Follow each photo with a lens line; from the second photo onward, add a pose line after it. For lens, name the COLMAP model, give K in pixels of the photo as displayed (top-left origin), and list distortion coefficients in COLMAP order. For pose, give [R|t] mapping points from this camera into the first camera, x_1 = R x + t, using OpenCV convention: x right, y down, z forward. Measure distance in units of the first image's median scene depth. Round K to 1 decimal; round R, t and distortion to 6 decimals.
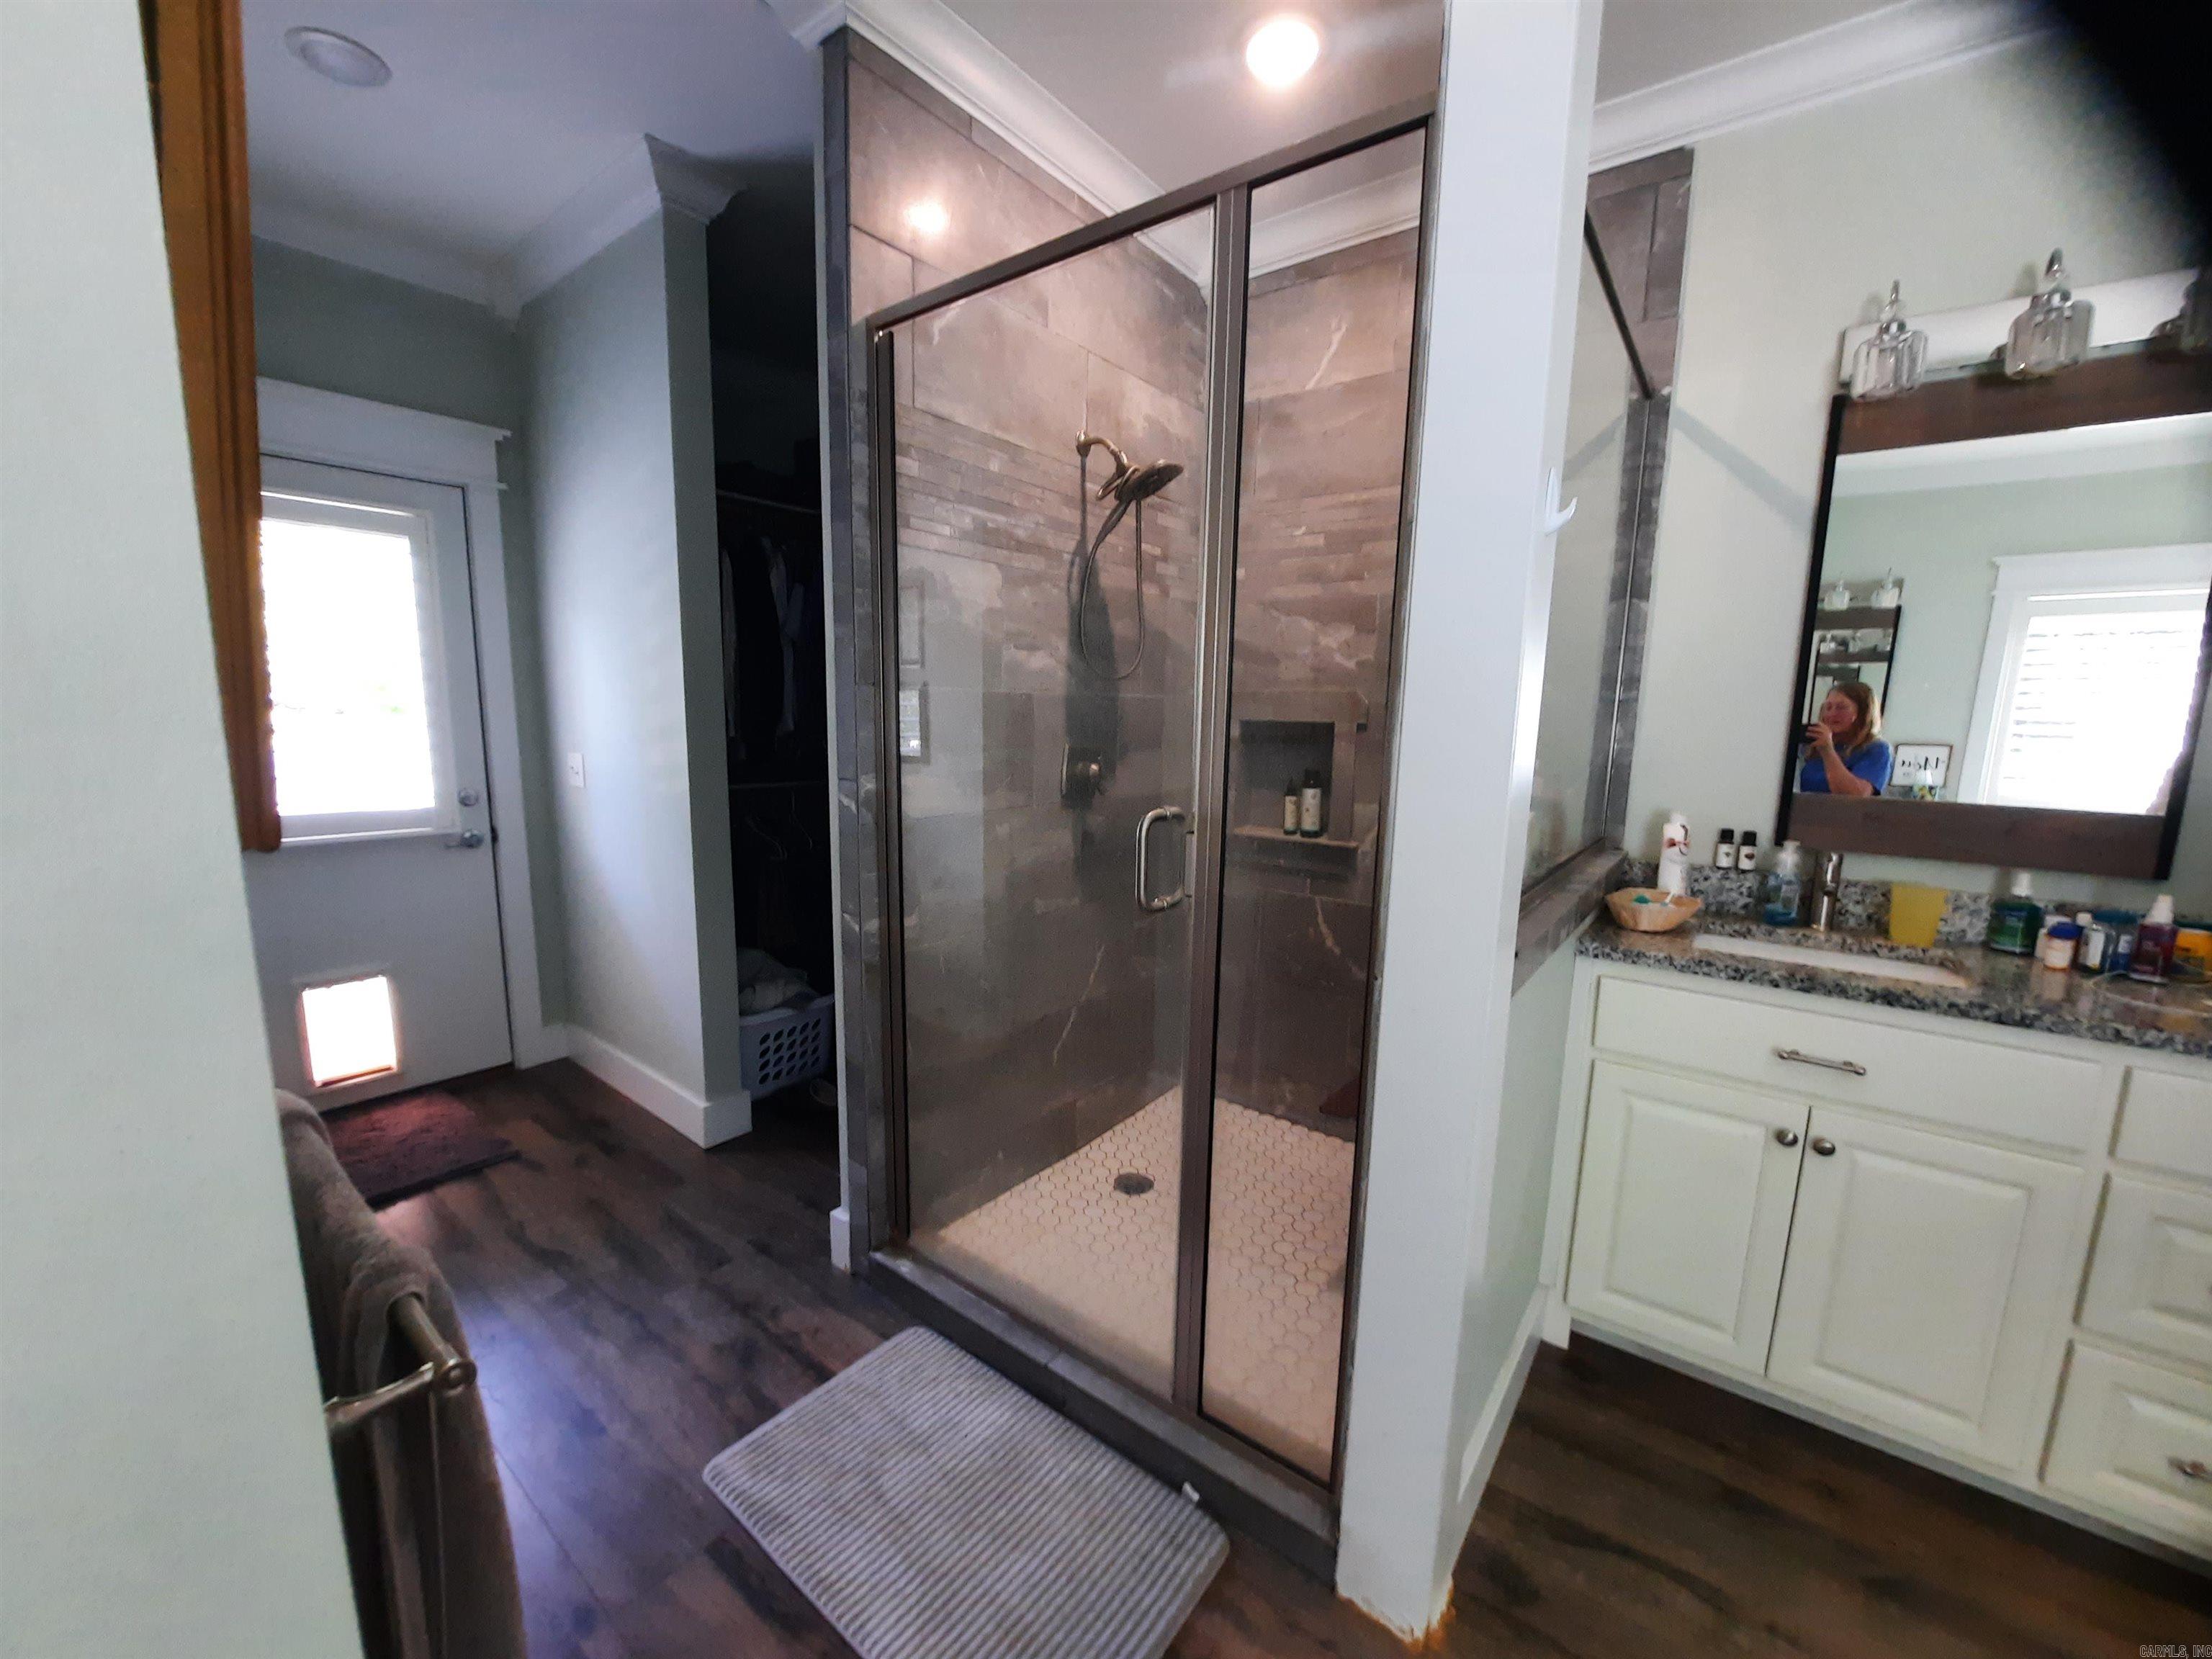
lens RADIAL K [[881.6, 0, 1099.7], [0, 881.6, 849.7], [0, 0, 1]] dist [-0.016323, 0.000962]
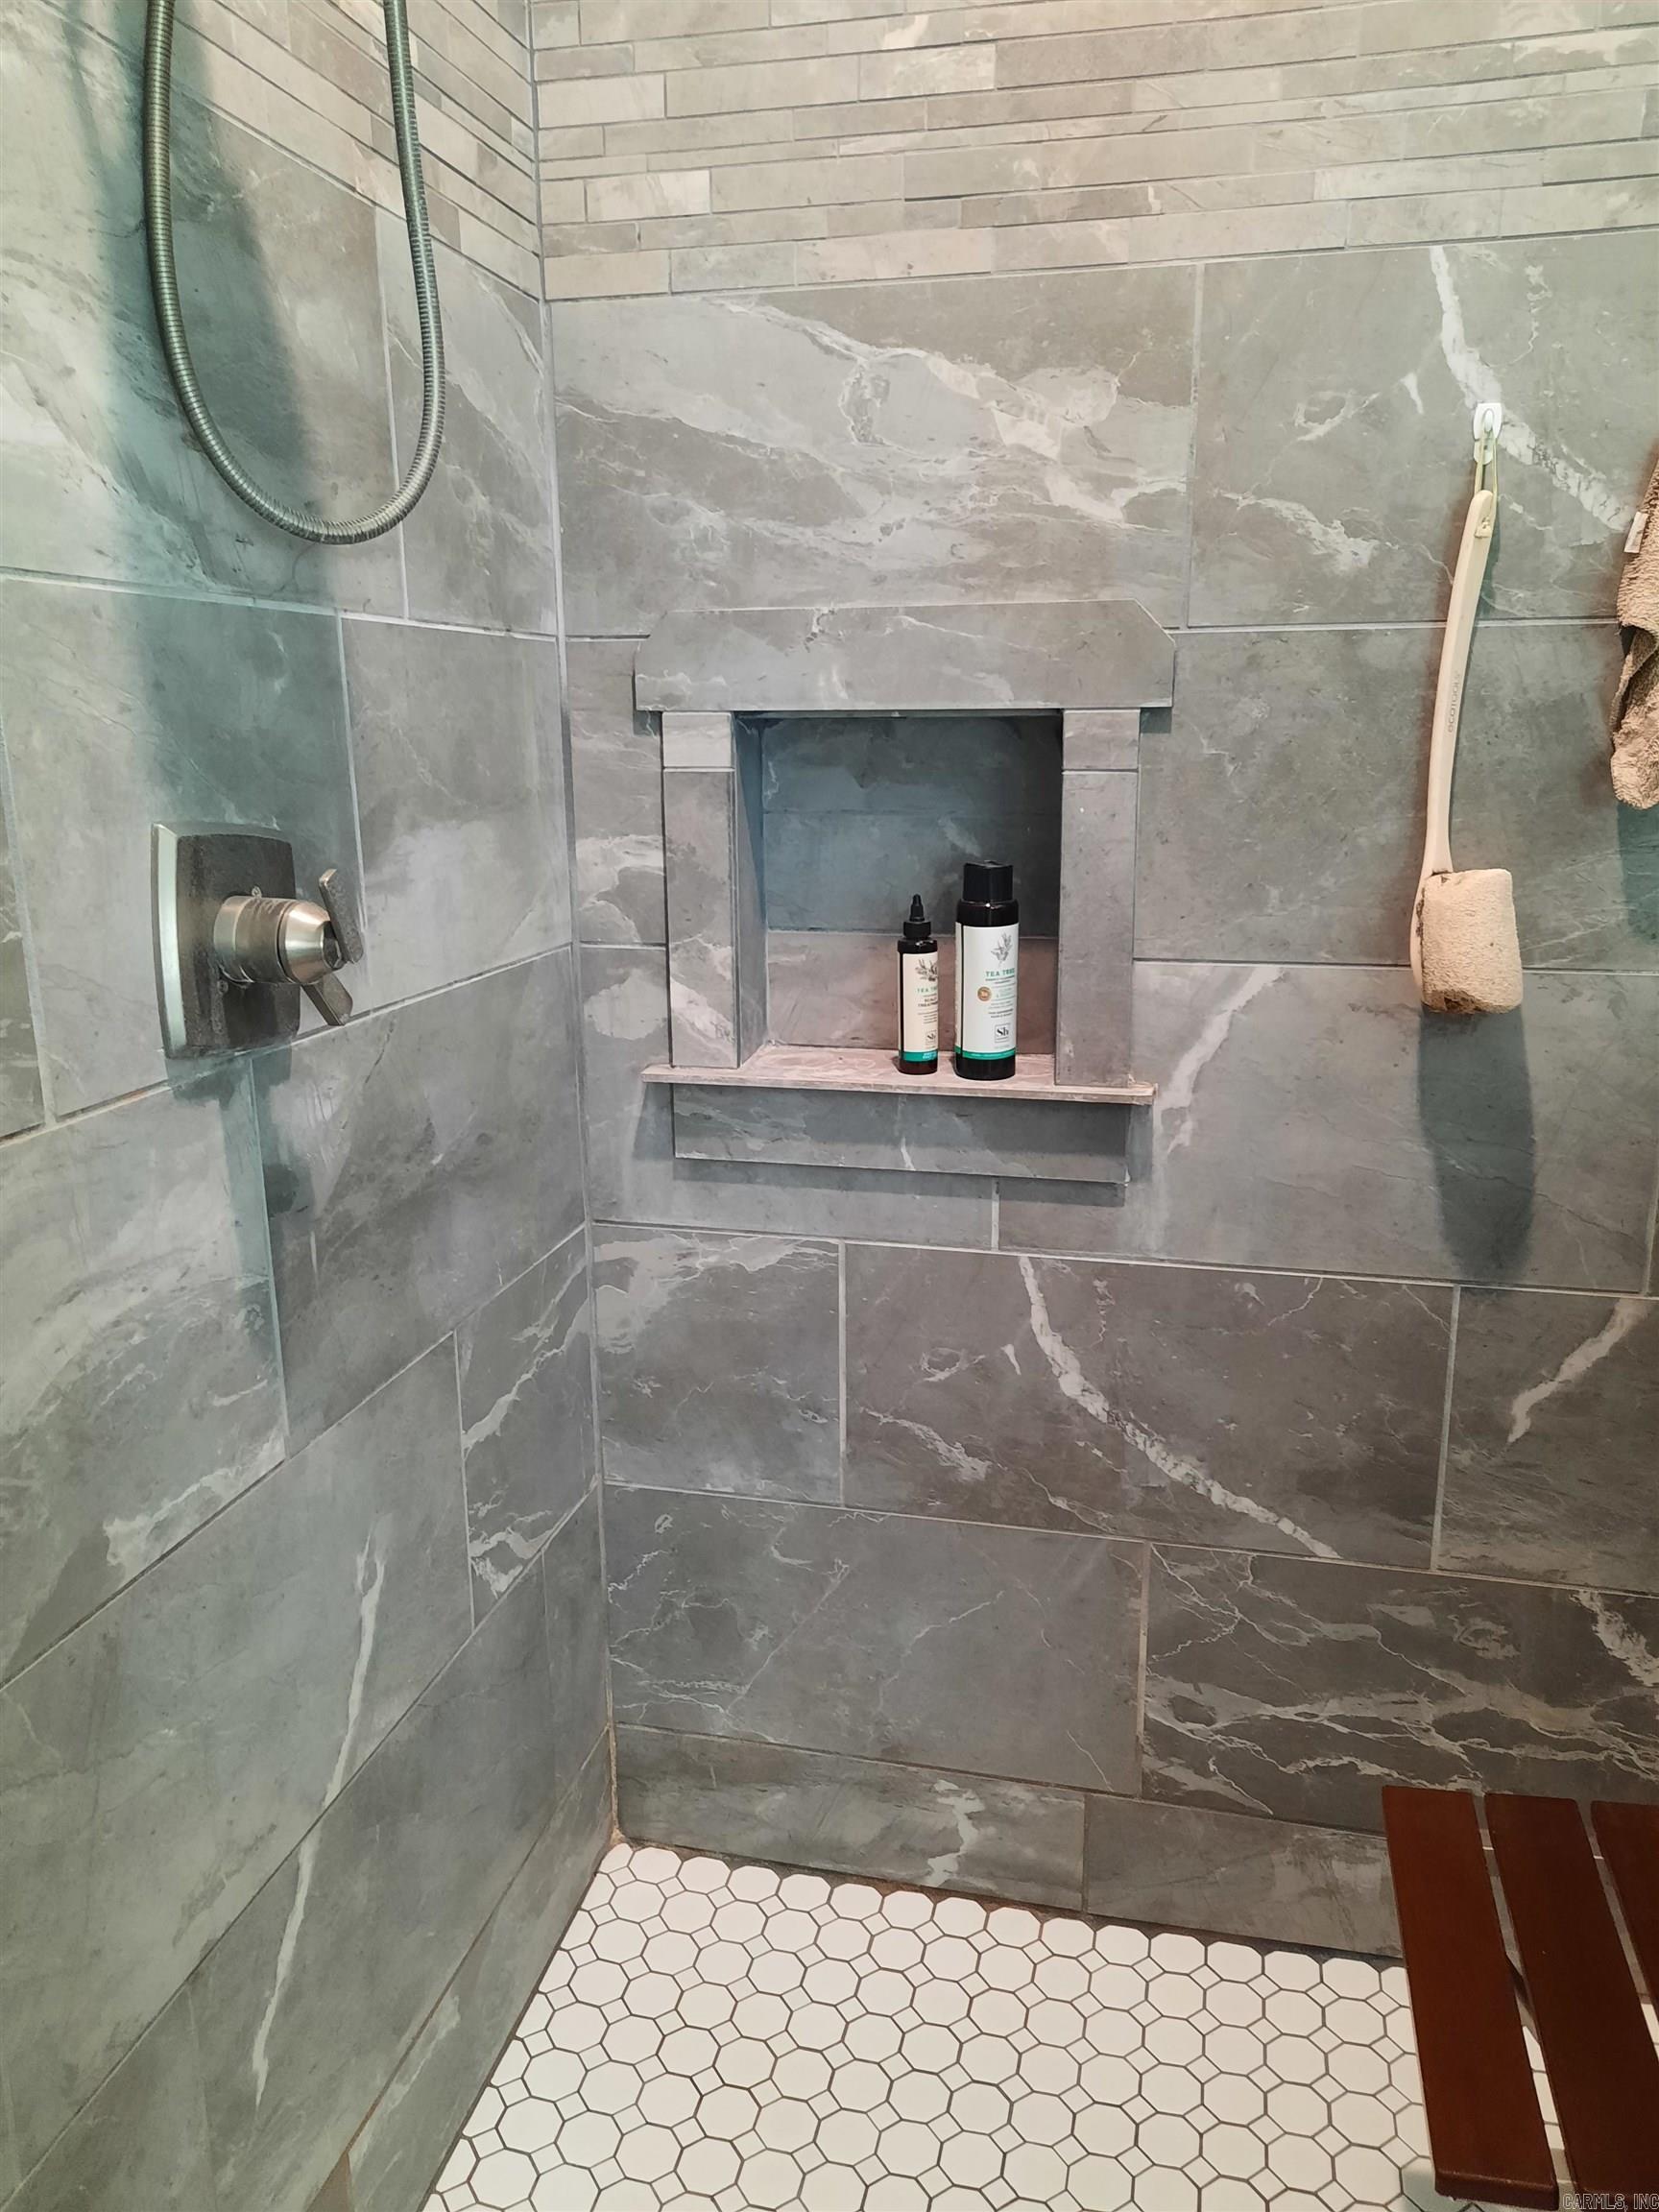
lens RADIAL K [[1622.2, 0, 849.5], [0, 1622.2, 1121.4], [0, 0, 1]] dist [0.068725, -0.083446]
pose [[0.903016, -0.126953, 0.410420, -0.055814], [0.092824, 0.990431, 0.102130, -0.065229], [-0.419458, -0.054128, 0.906159, 0.498187]]
